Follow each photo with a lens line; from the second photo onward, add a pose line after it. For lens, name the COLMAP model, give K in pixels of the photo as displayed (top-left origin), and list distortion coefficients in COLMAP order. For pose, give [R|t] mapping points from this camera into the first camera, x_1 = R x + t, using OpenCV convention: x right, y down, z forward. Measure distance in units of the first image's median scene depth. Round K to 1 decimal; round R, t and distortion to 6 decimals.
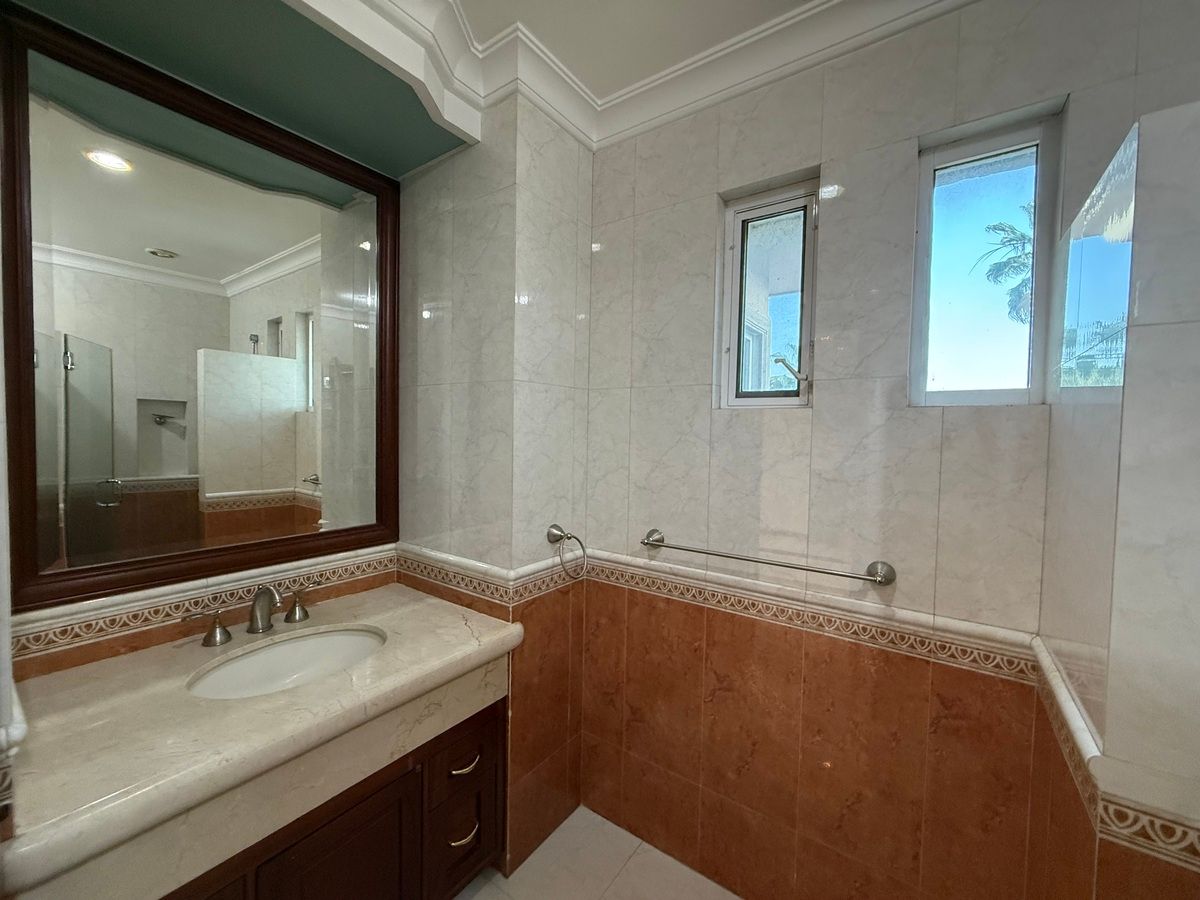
lens RADIAL K [[479.2, 0, 600.3], [0, 479.2, 453.2], [0, 0, 1]] dist [0.000409, 0.000119]
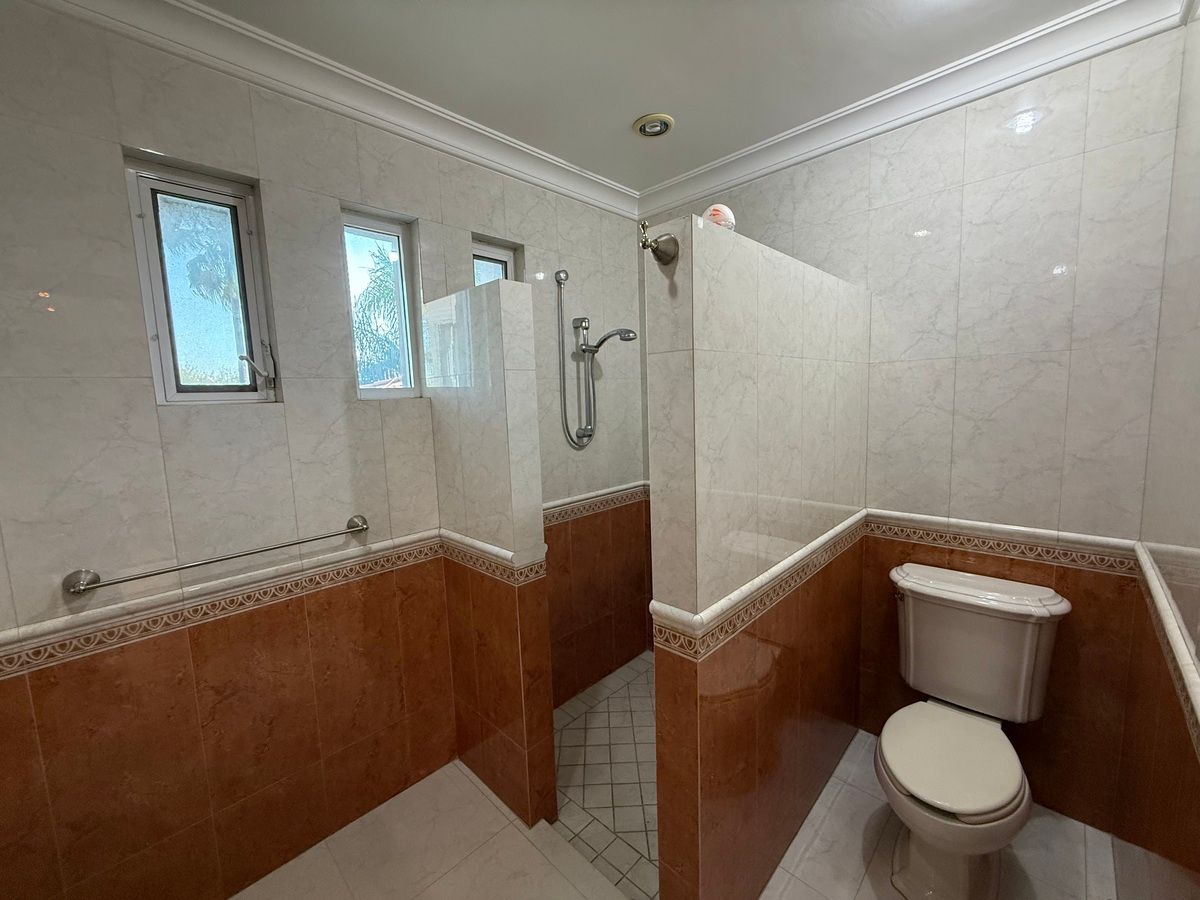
lens RADIAL K [[479.2, 0, 603.0], [0, 479.2, 446.0], [0, 0, 1]] dist [0.000409, 0.000119]
pose [[0.146403, -0.133180, 0.980219, -0.560527], [0.073033, 0.989647, 0.123553, -0.077414], [-0.986525, 0.053500, 0.154613, 0.088120]]
